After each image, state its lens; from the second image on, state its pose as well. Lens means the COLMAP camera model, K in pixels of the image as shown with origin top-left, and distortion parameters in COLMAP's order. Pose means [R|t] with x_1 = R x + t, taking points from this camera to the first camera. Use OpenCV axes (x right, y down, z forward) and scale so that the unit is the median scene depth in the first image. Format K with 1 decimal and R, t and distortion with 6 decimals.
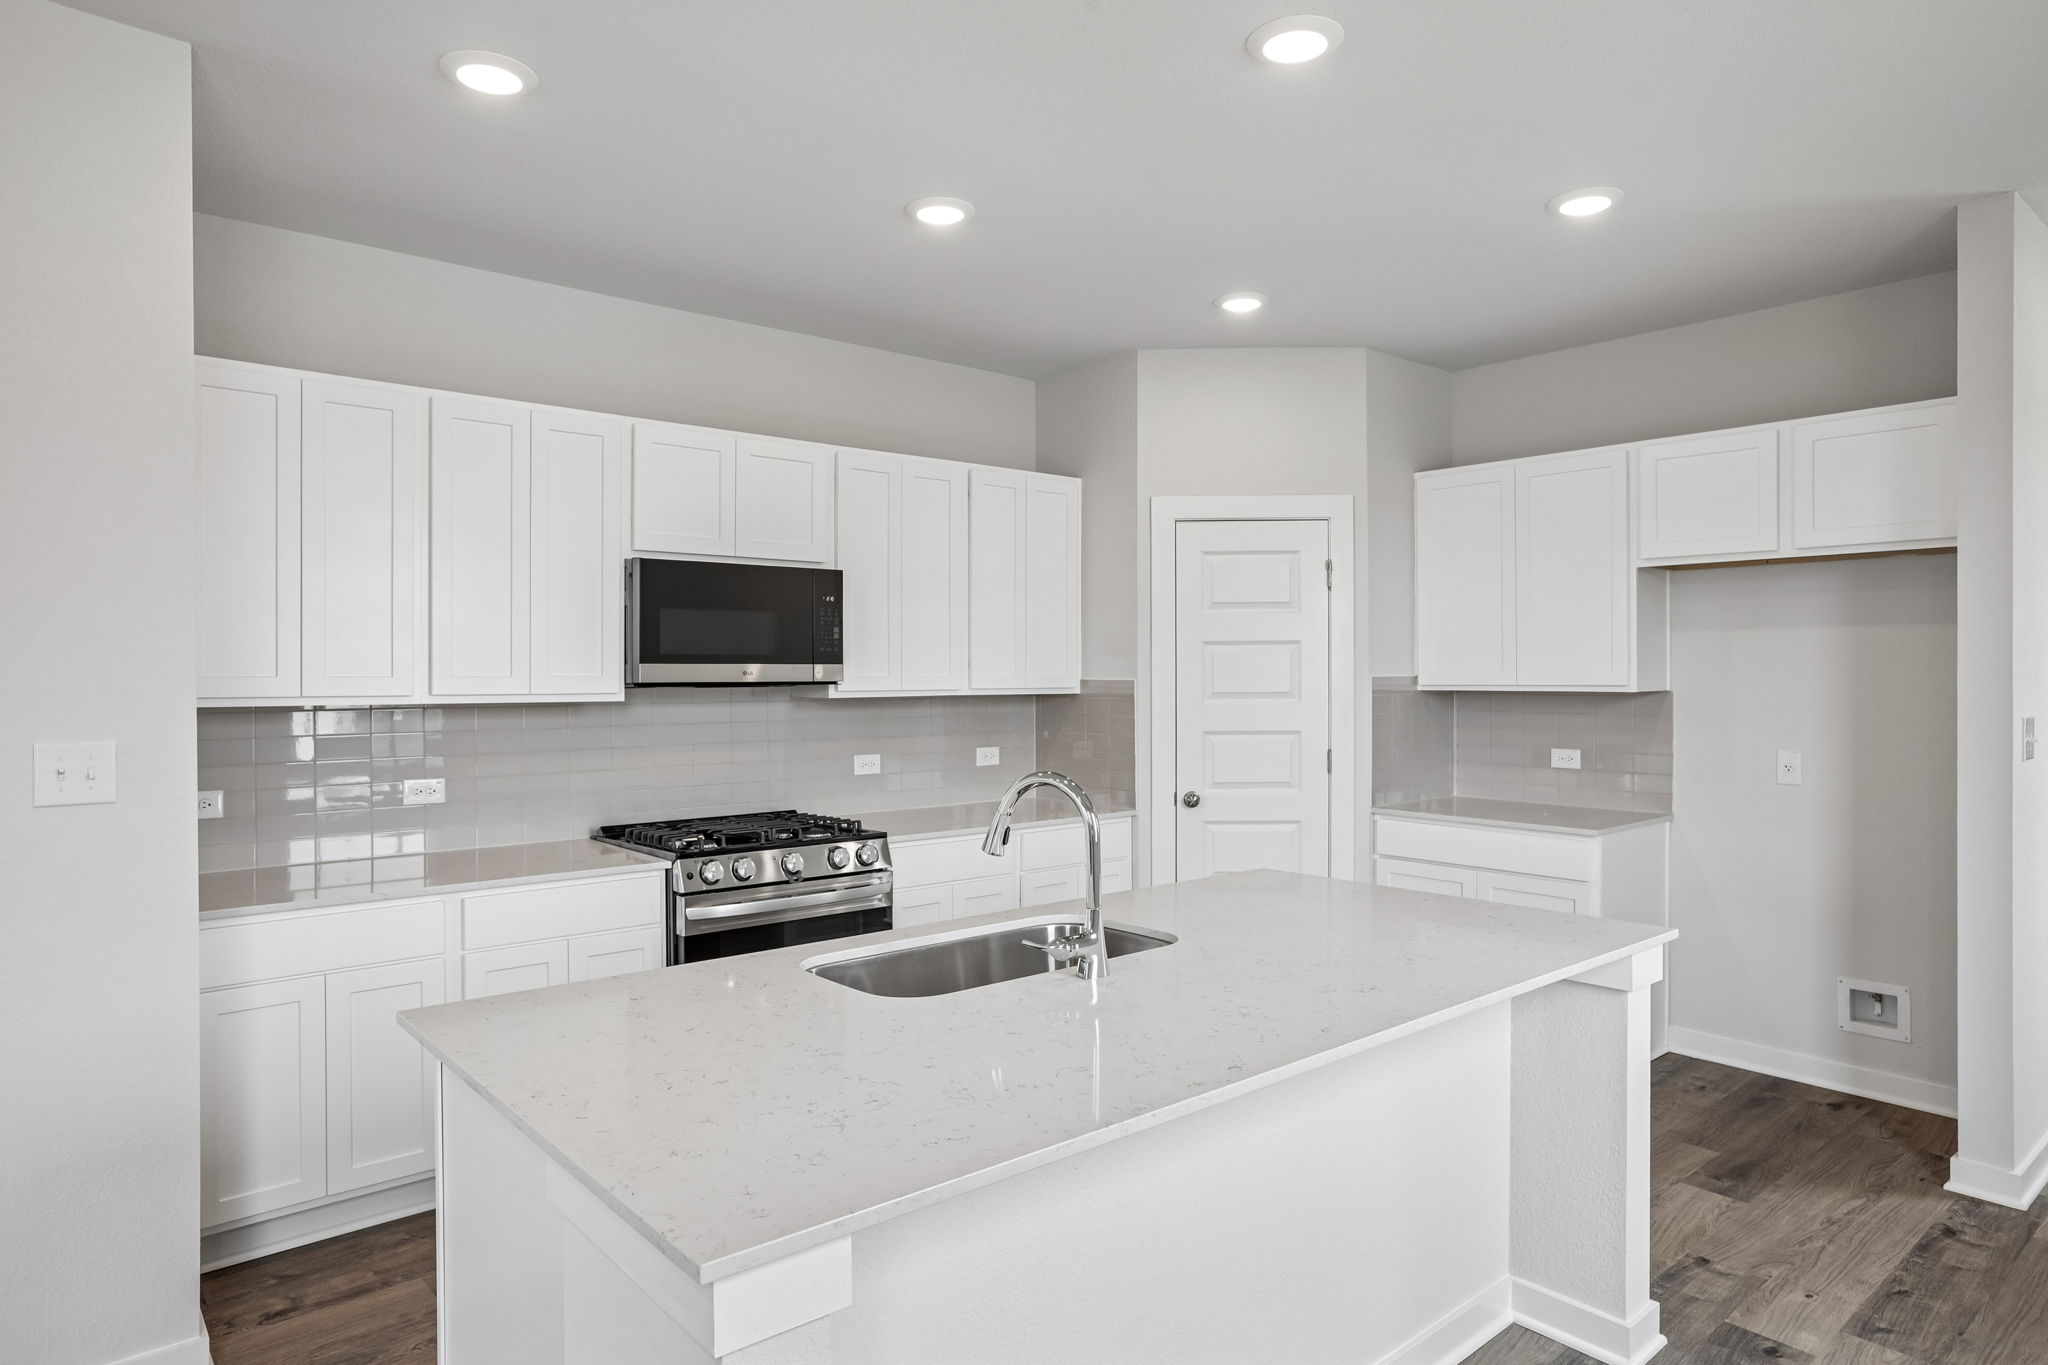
lens RADIAL K [[1193.8, 0, 1036.6], [0, 1193.8, 680.9], [0, 0, 1]] dist [-0.019512, 0.013671]
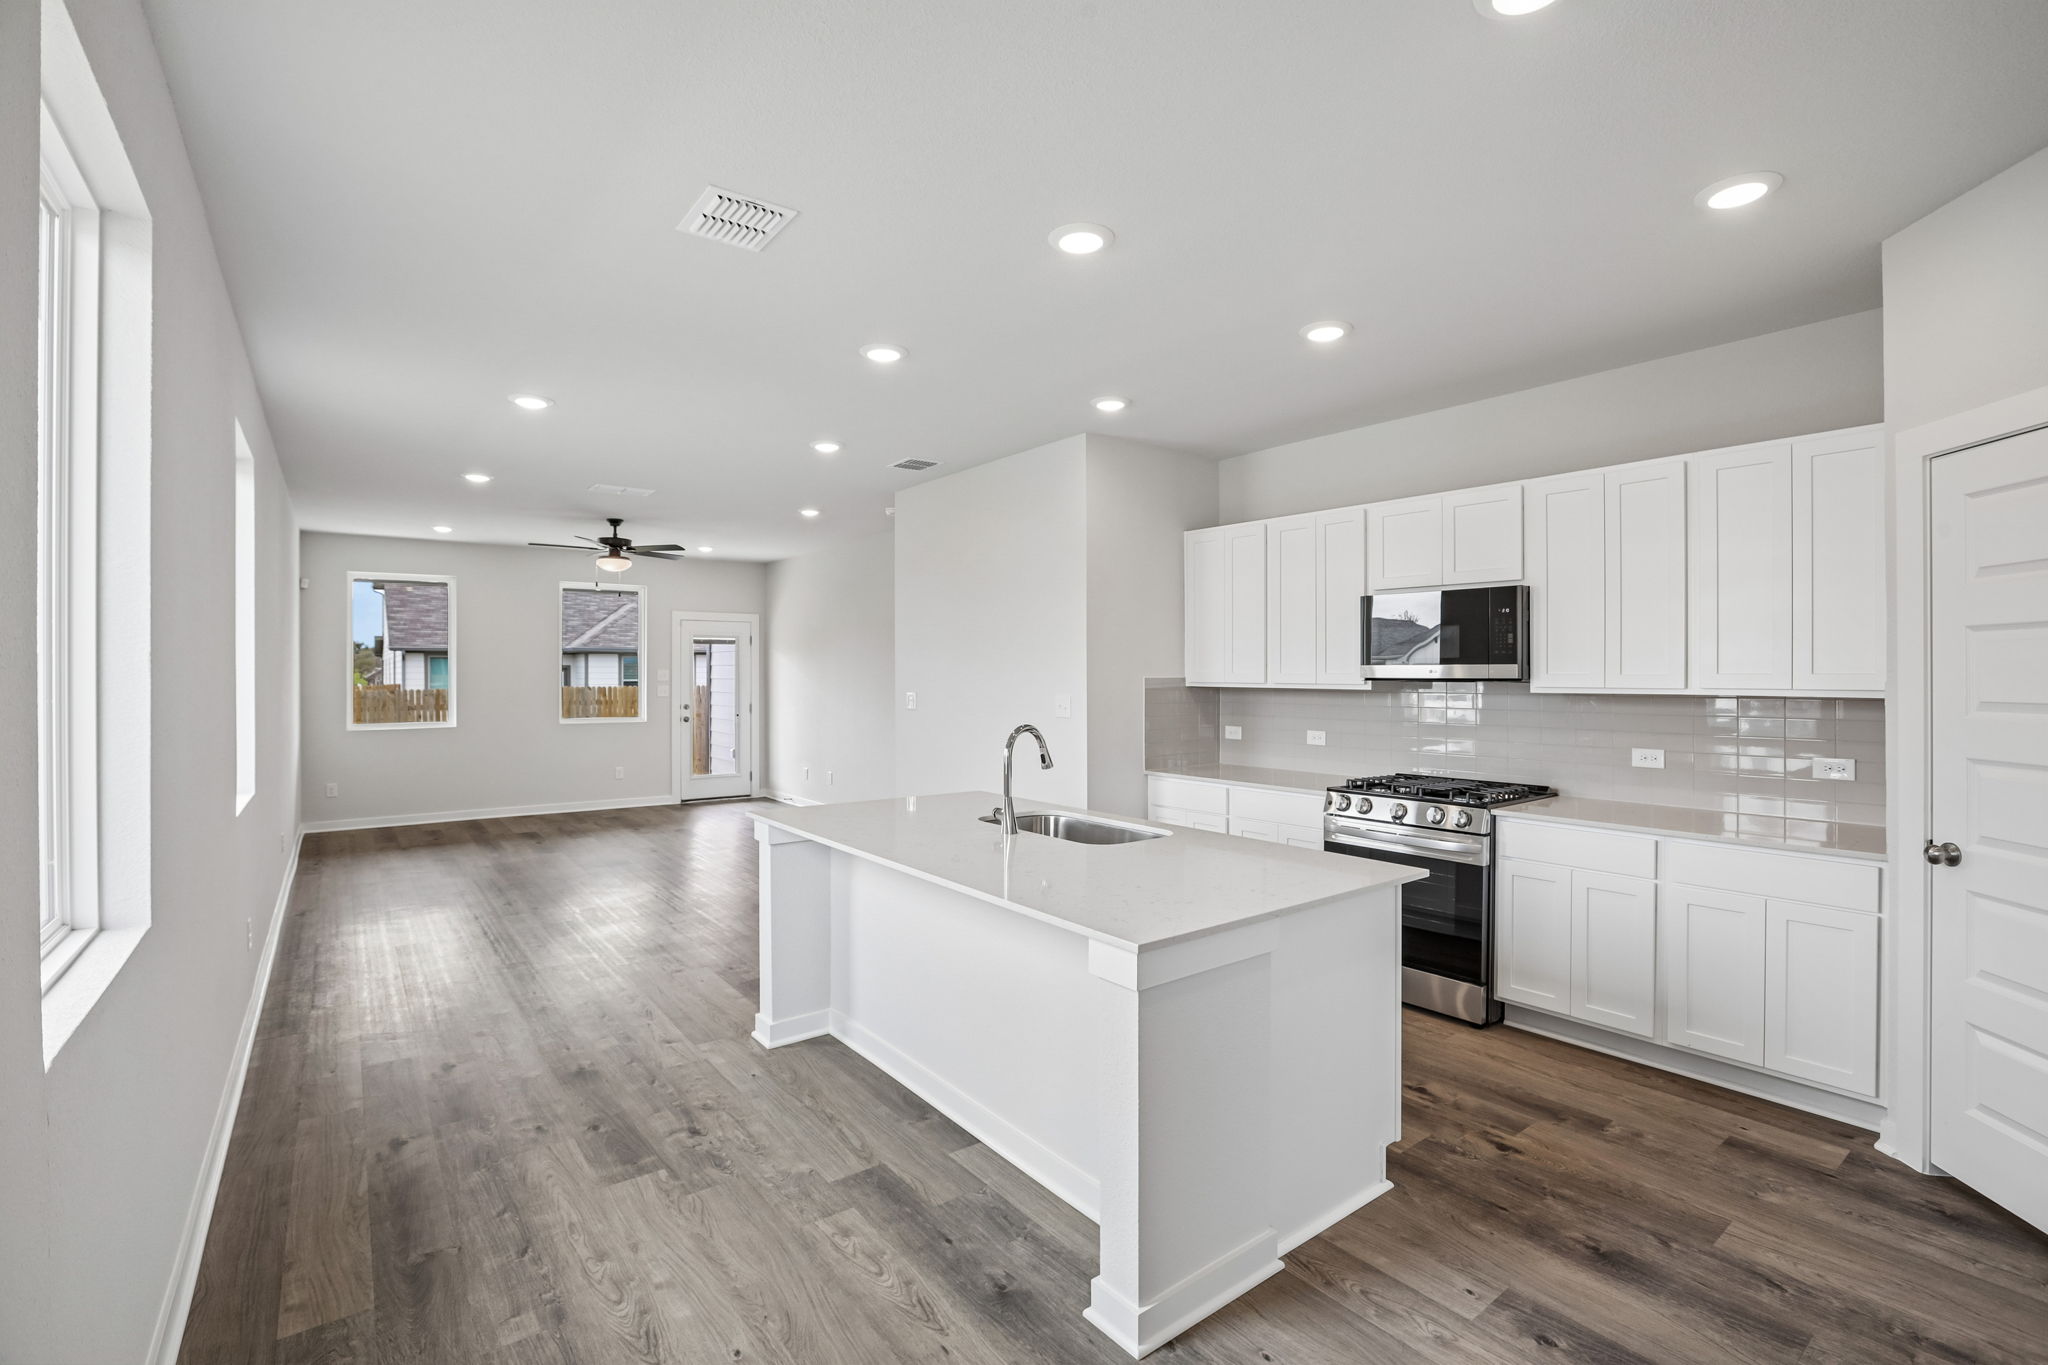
lens RADIAL K [[930.7, 0, 1024.4], [0, 930.7, 677.6], [0, 0, 1]] dist [-0.047527, 0.012762]
pose [[-0.068797, 0.003098, -0.997626, 0.816418], [-0.009911, 0.999944, 0.003789, 0.000993], [0.997581, 0.010148, -0.068763, 0.610638]]
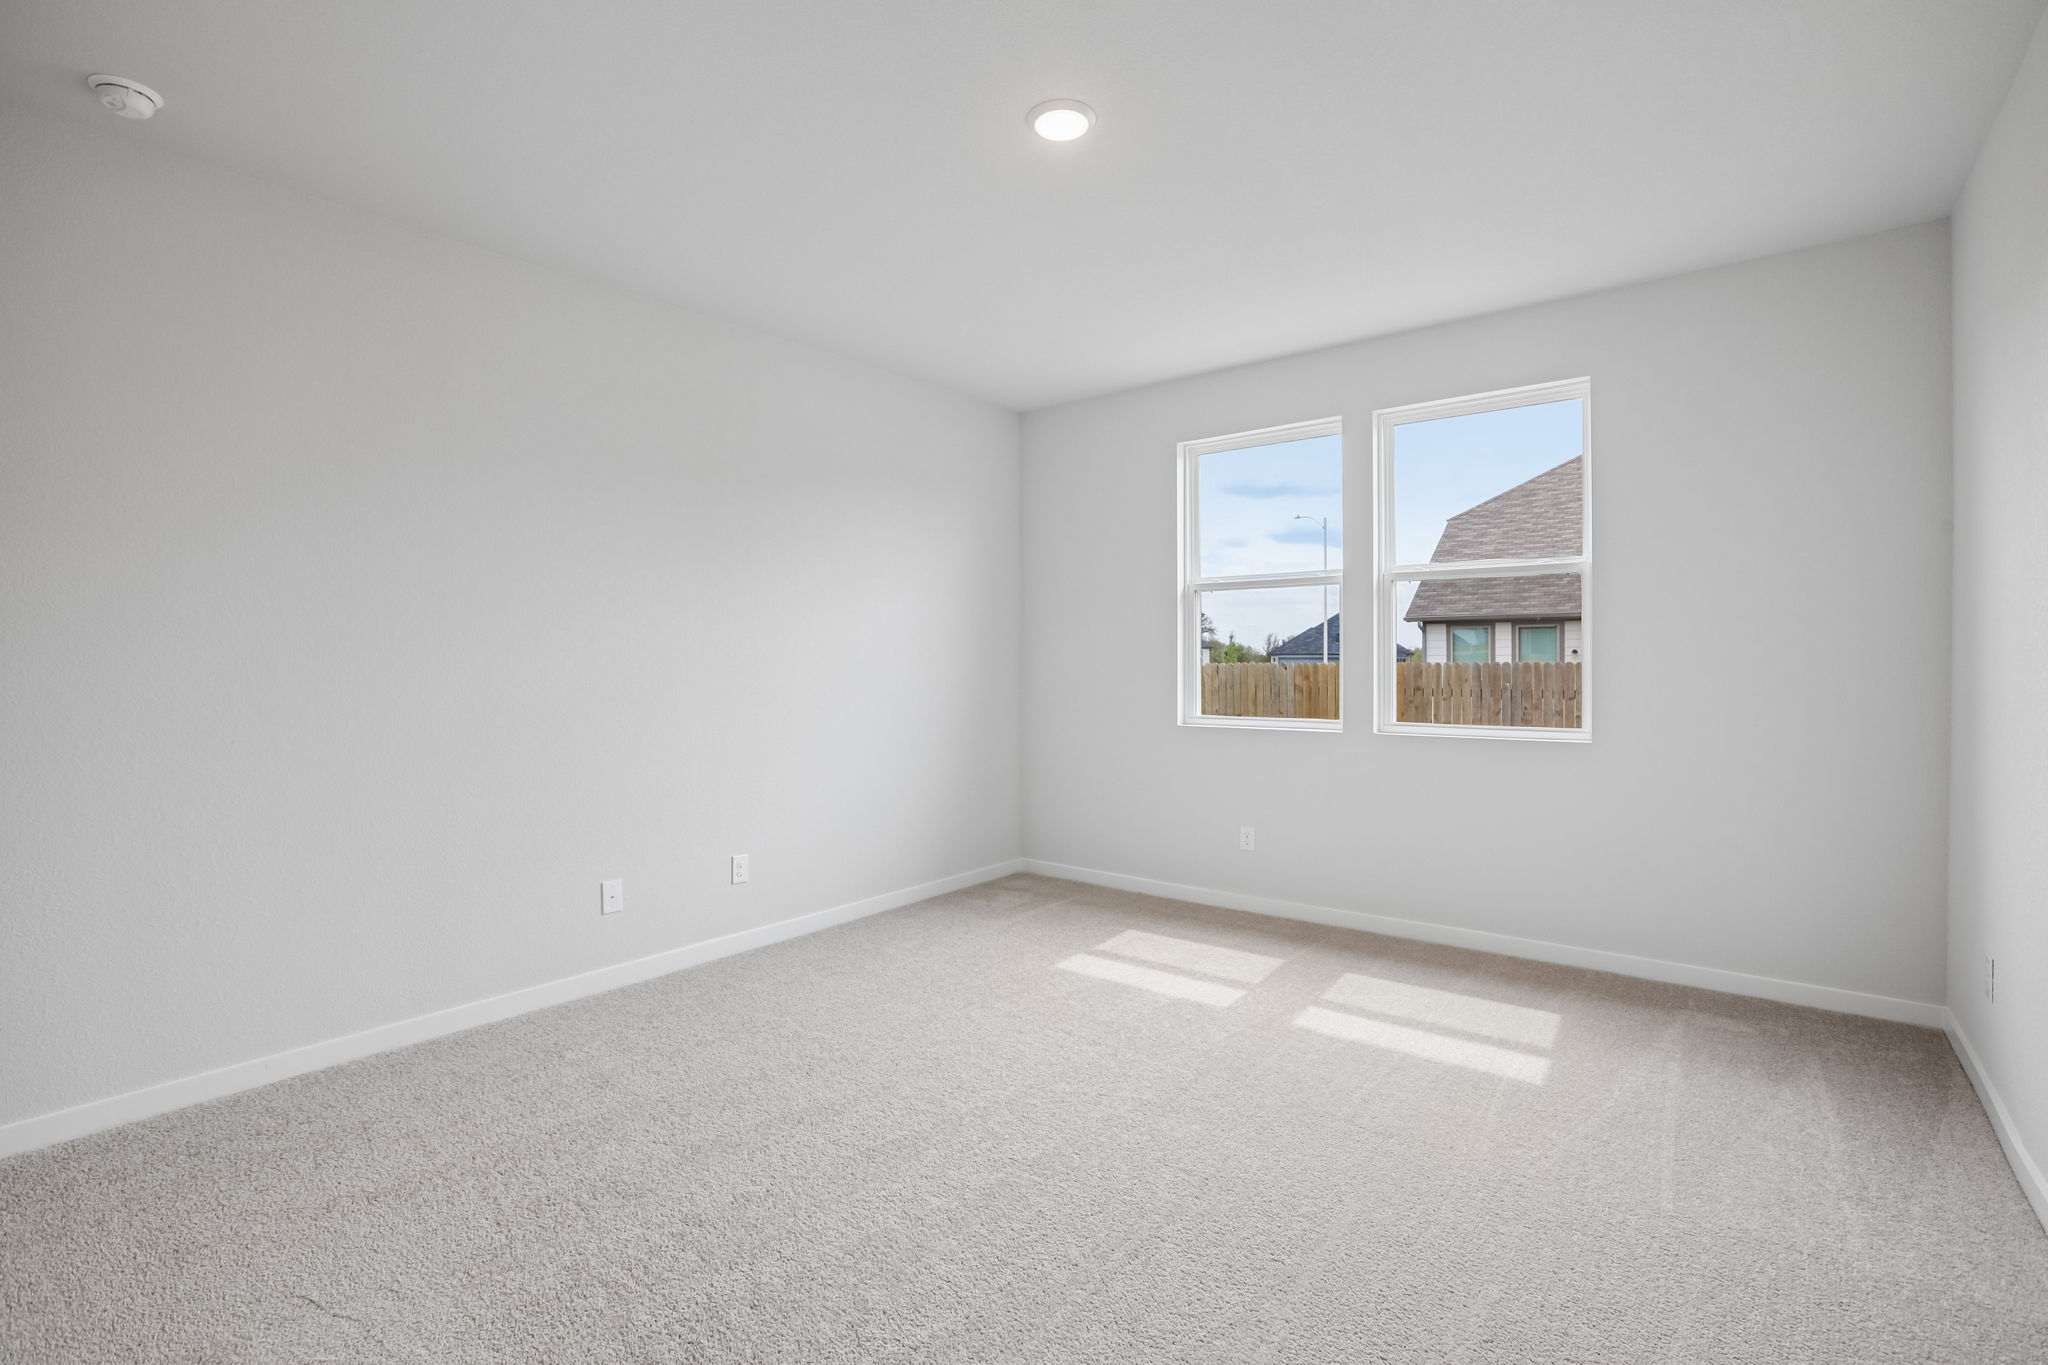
lens RADIAL K [[930.7, 0, 1026.8], [0, 930.7, 668.6], [0, 0, 1]] dist [-0.047527, 0.012762]
pose [[-0.985508, 0.005482, -0.169538, -1.988774], [0.001407, 0.999708, 0.024142, 0.024689], [0.169621, 0.023553, -0.985228, 0.837214]]
